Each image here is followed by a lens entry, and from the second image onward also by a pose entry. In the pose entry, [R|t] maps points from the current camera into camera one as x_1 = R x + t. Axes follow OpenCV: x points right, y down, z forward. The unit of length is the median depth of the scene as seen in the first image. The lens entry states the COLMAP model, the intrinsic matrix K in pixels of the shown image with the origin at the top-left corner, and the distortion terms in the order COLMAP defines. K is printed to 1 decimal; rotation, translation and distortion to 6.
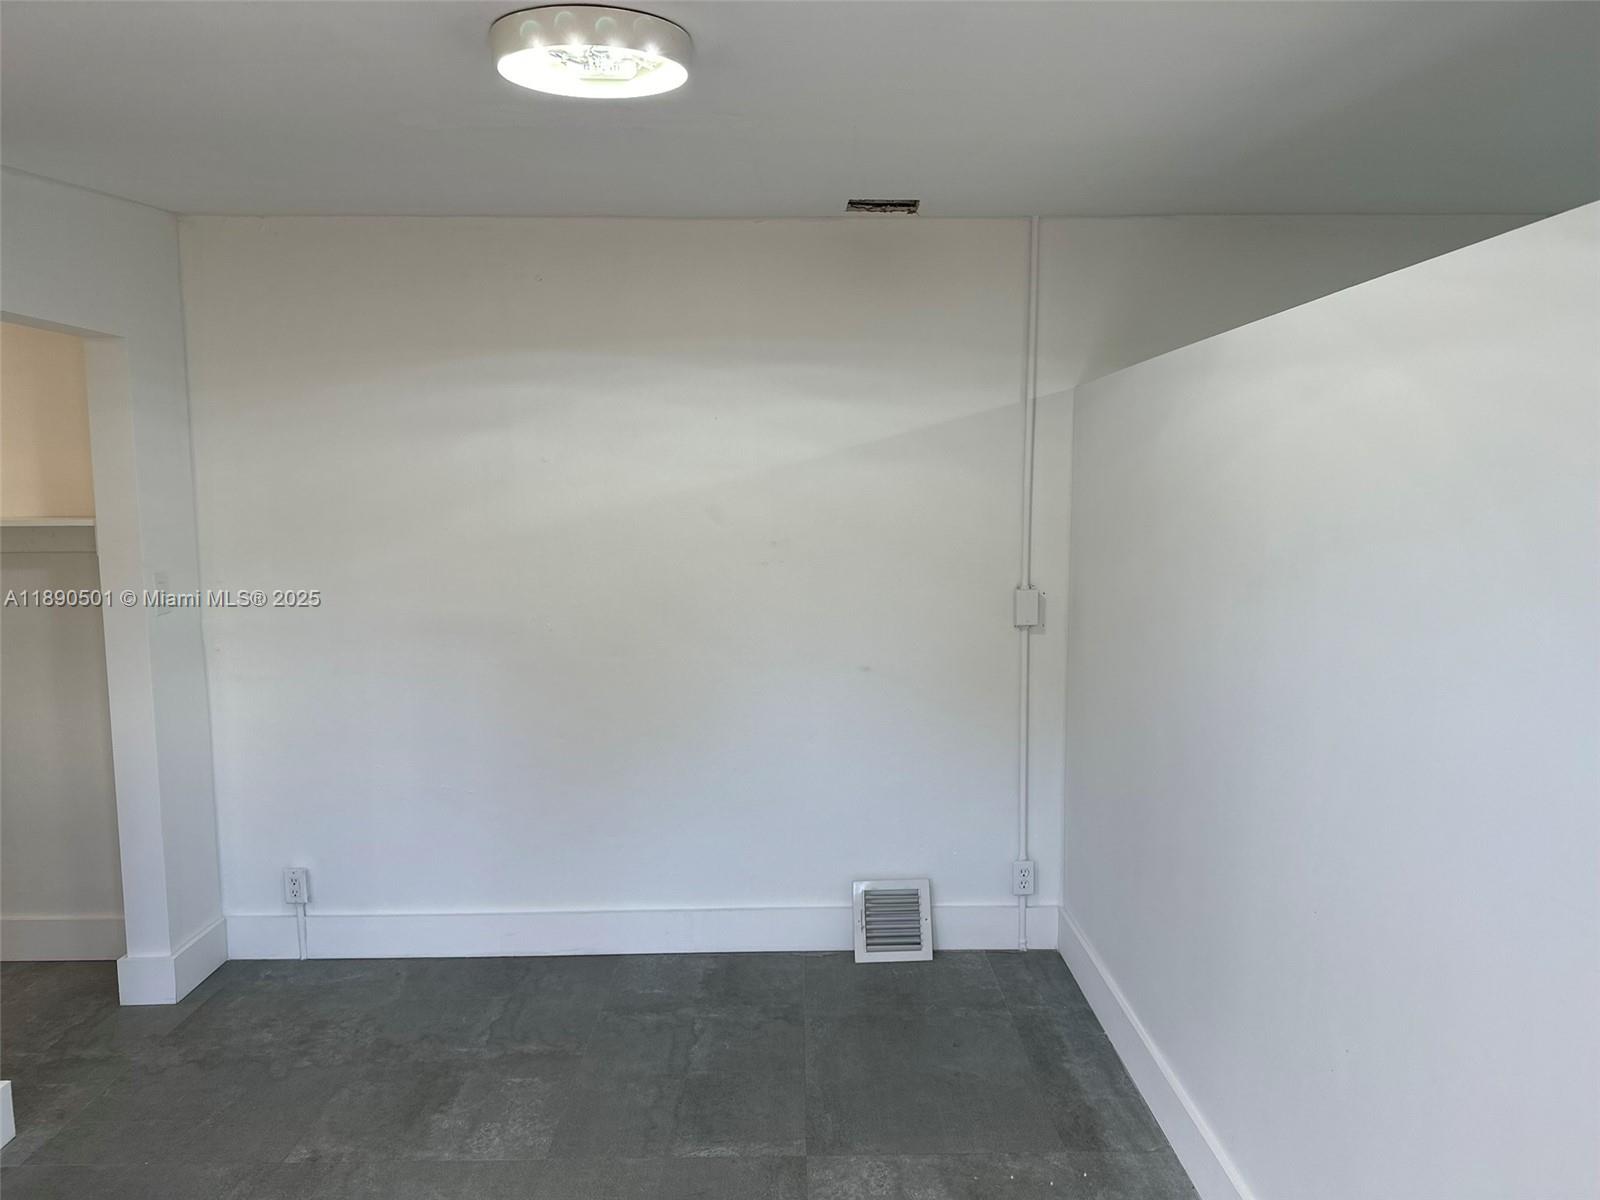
lens RADIAL K [[1115.5, 0, 800.6], [0, 1115.5, 610.6], [0, 0, 1]] dist [0.046346, -0.058395]
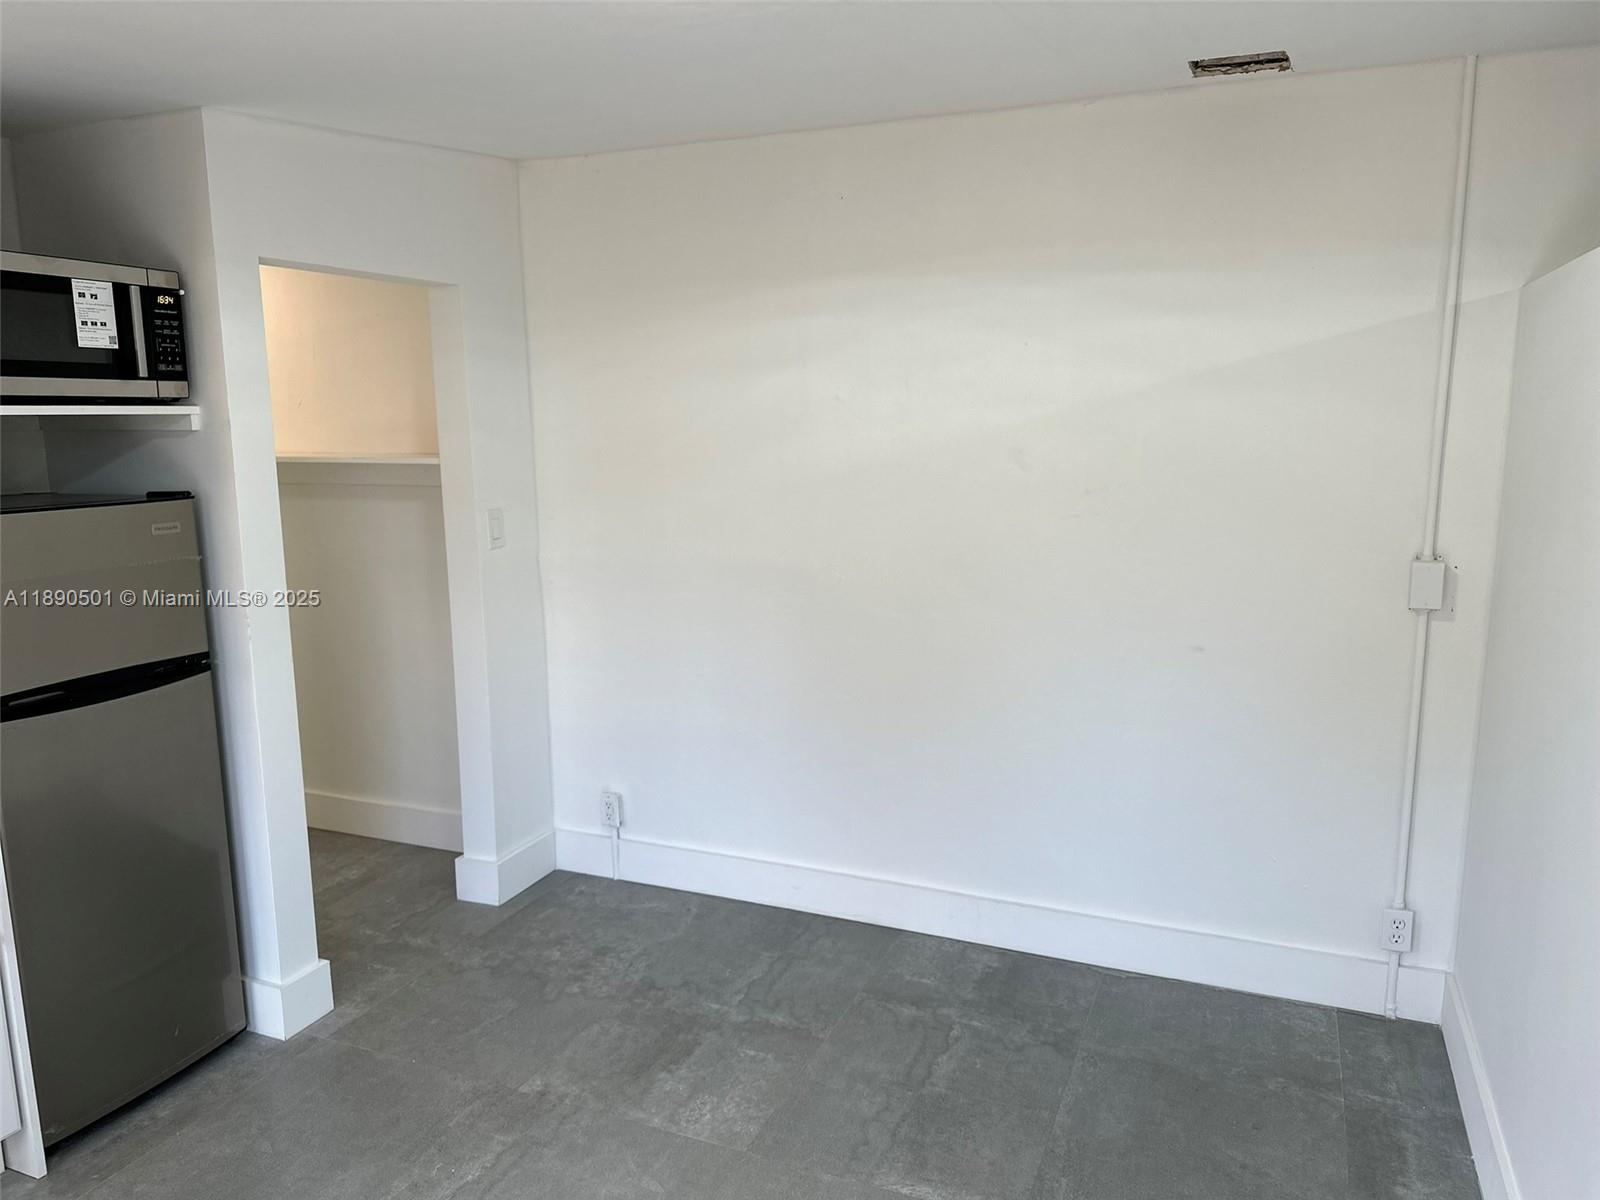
lens RADIAL K [[1115.5, 0, 796.2], [0, 1115.5, 607.6], [0, 0, 1]] dist [0.046346, -0.058395]
pose [[0.916666, 0.063317, -0.394606, 0.123800], [-0.037583, 0.996652, 0.072613, -0.029396], [0.397883, -0.051731, 0.915977, 0.139971]]
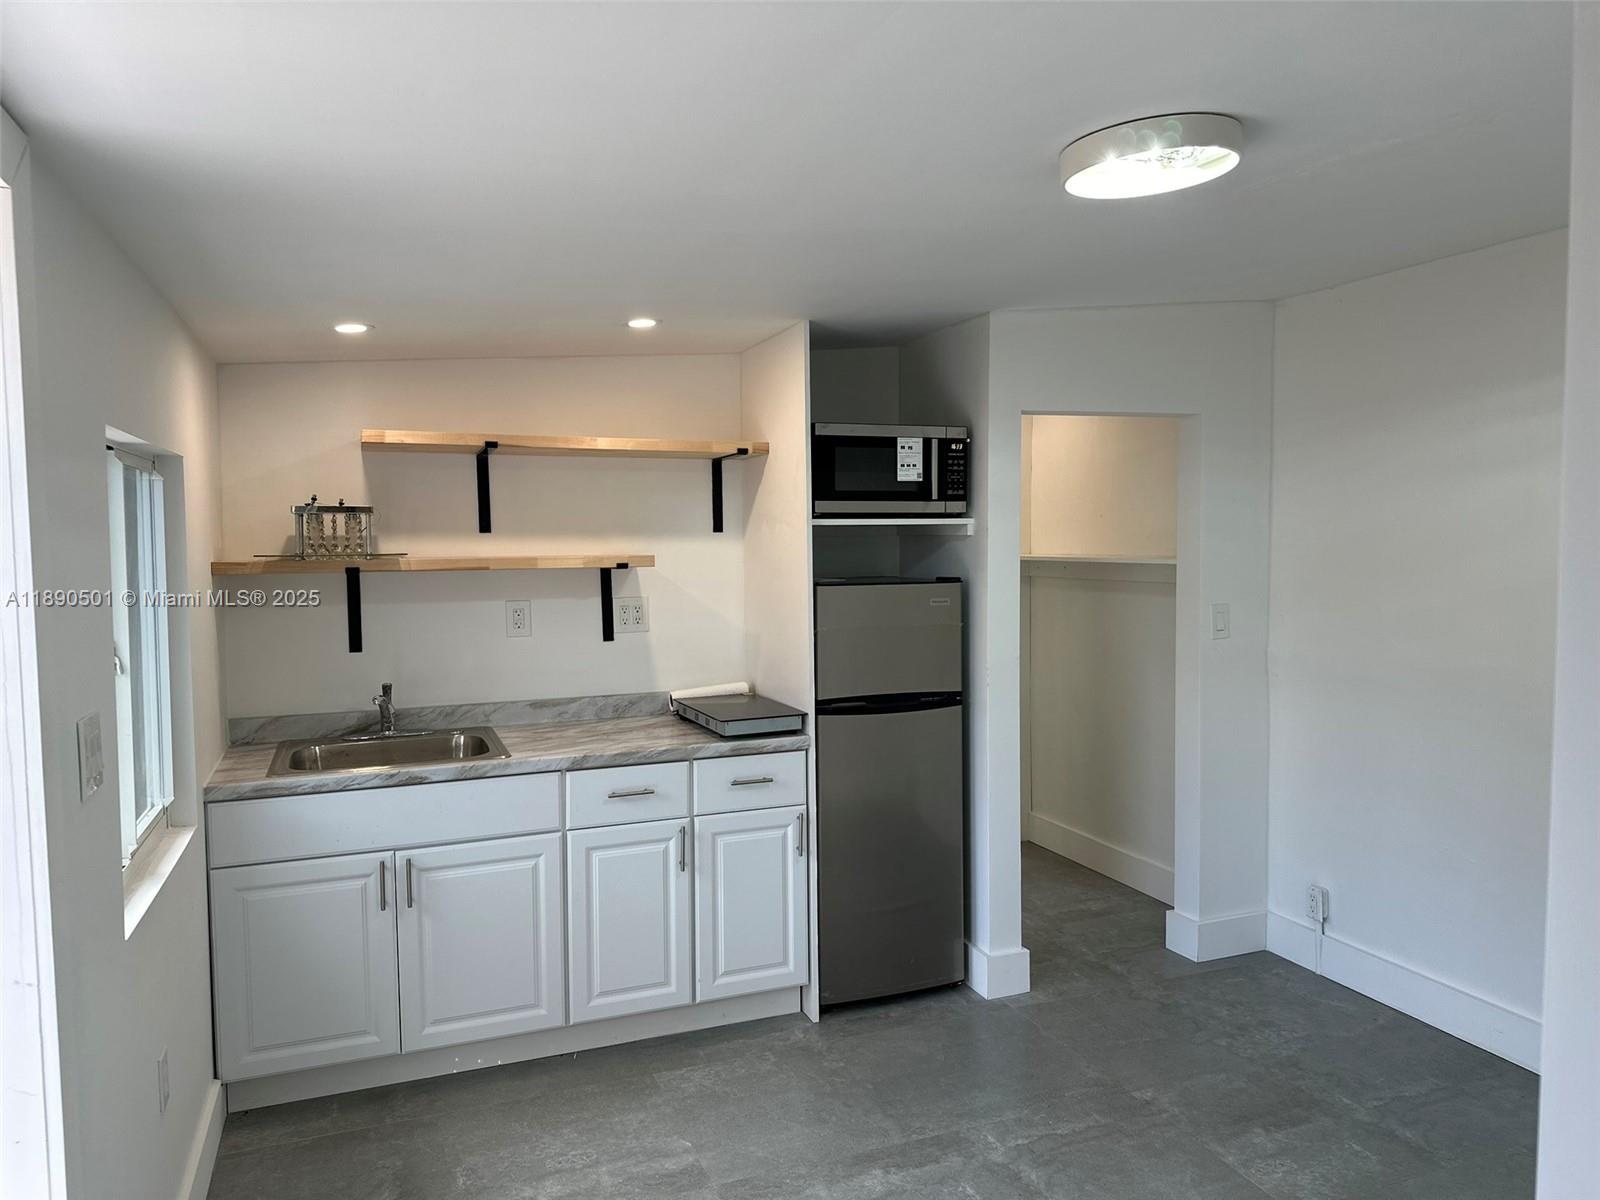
lens RADIAL K [[1115.5, 0, 803.8], [0, 1115.5, 593.2], [0, 0, 1]] dist [0.046346, -0.058395]
pose [[0.352894, 0.049574, -0.934349, 0.412870], [-0.089515, 0.995804, 0.019025, -0.028988], [0.931372, 0.076924, 0.355851, 0.158860]]
